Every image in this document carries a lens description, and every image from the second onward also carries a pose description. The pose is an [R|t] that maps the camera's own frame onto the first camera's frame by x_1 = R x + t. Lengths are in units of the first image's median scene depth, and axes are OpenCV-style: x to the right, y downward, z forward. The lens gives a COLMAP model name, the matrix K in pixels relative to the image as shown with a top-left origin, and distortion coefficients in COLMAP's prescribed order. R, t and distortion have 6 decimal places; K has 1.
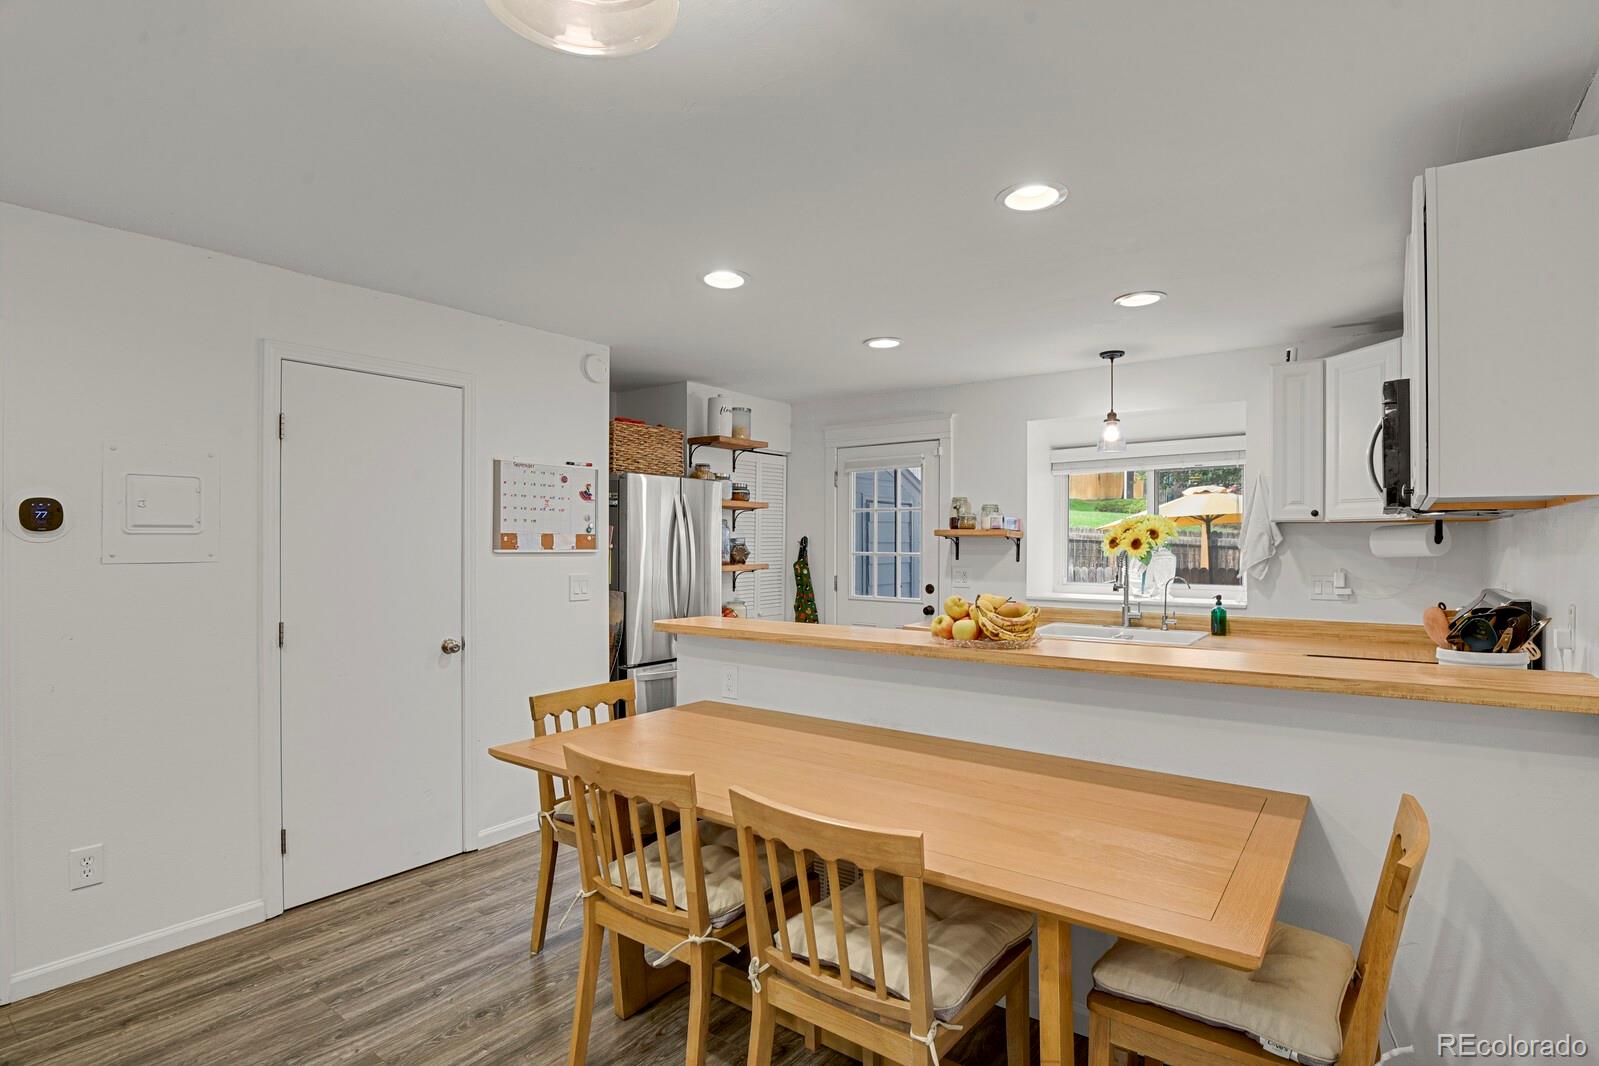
lens RADIAL K [[782.6, 0, 802.7], [0, 782.6, 539.0], [0, 0, 1]] dist [-0.022435, -0.004812]
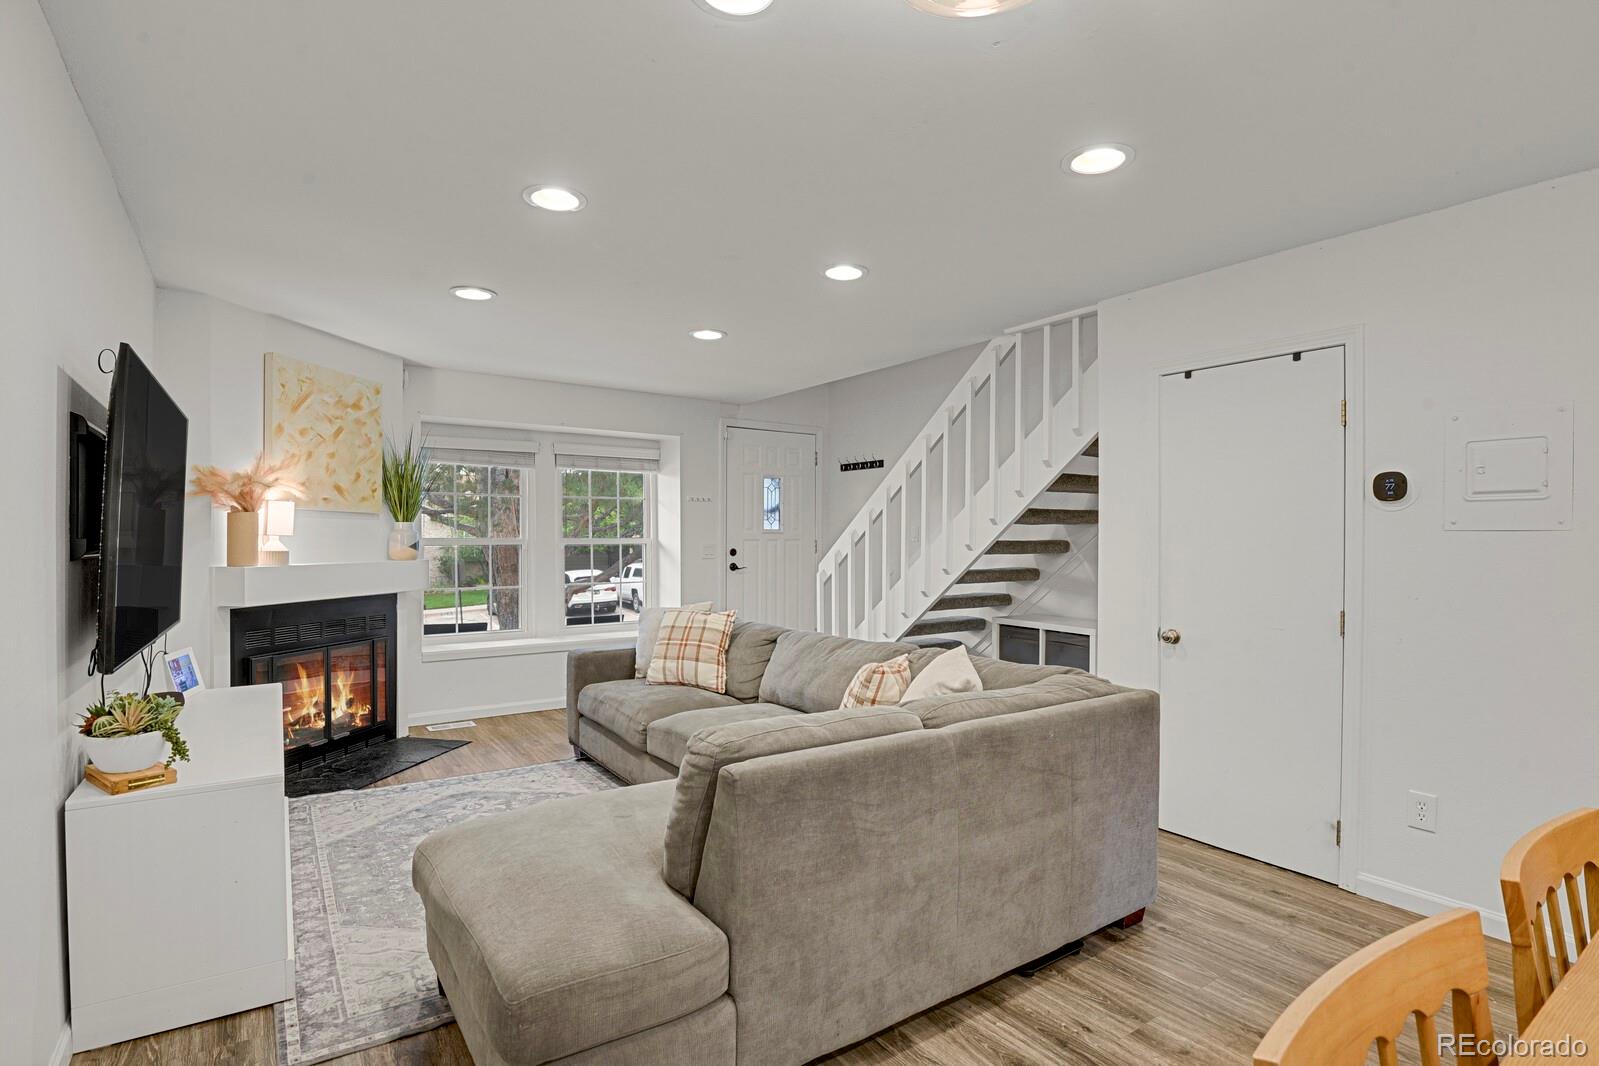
lens RADIAL K [[782.6, 0, 800.9], [0, 782.6, 542.7], [0, 0, 1]] dist [-0.022435, -0.004812]
pose [[-0.313564, 0.003993, -0.949559, 0.213314], [-0.004859, 0.999971, 0.005809, 0.028187], [0.949555, 0.006435, -0.313536, 0.292033]]
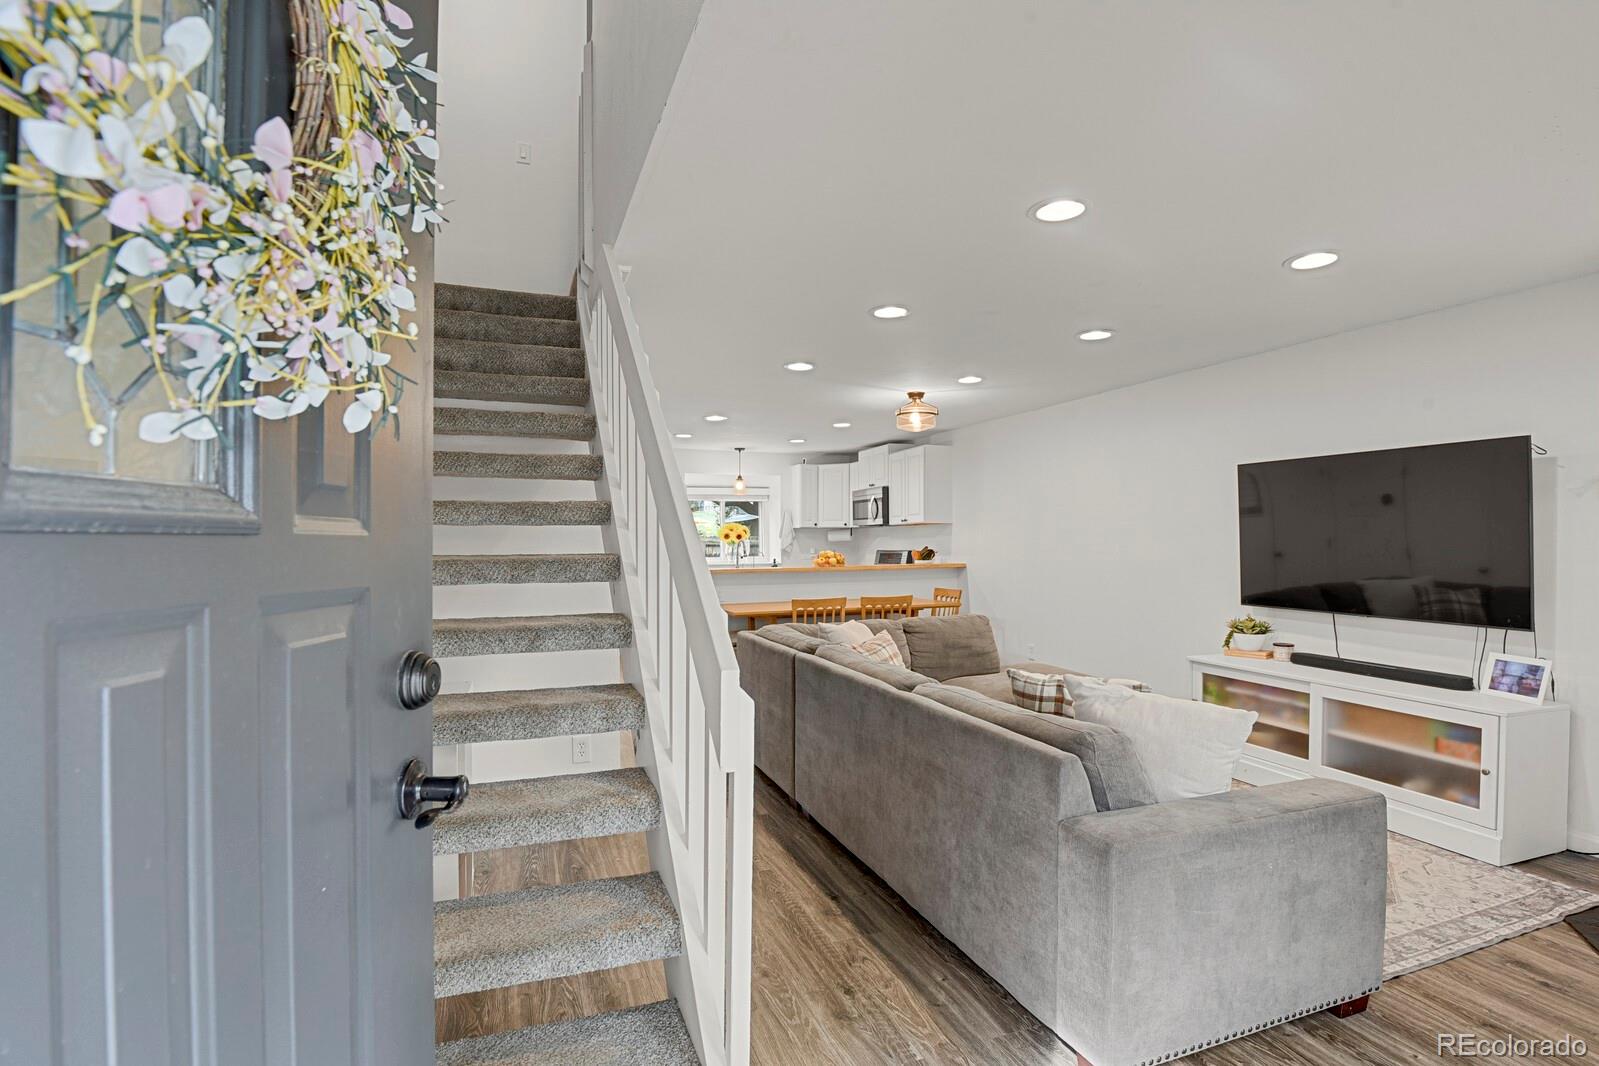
lens RADIAL K [[782.6, 0, 801.5], [0, 782.6, 538.5], [0, 0, 1]] dist [-0.022435, -0.004812]
pose [[0.535233, 0.001939, 0.844702, -1.370819], [0.001849, 0.999992, -0.003467, 0.019608], [-0.844702, 0.003417, 0.535225, -0.311160]]
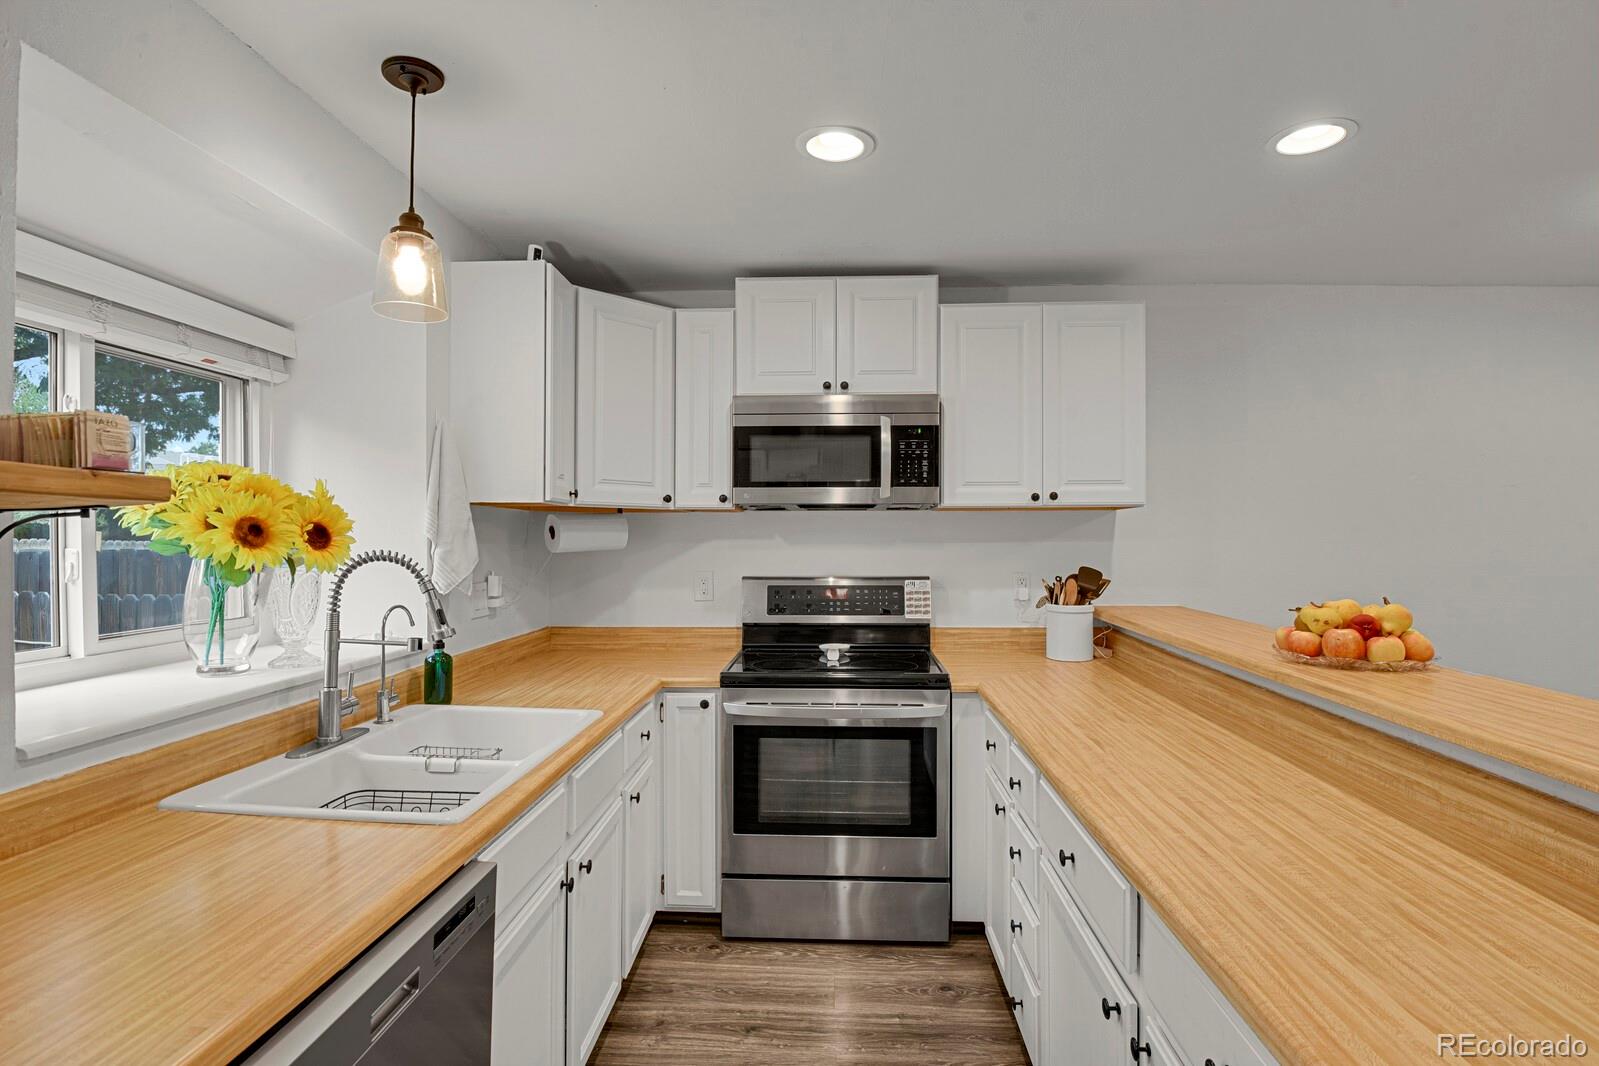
lens RADIAL K [[782.6, 0, 803.5], [0, 782.6, 541.9], [0, 0, 1]] dist [-0.022435, -0.004812]
pose [[-0.559972, -0.006286, 0.828487, -0.057192], [-0.004082, 0.999980, 0.004829, 0.006609], [-0.828501, -0.000678, -0.559987, 1.078824]]
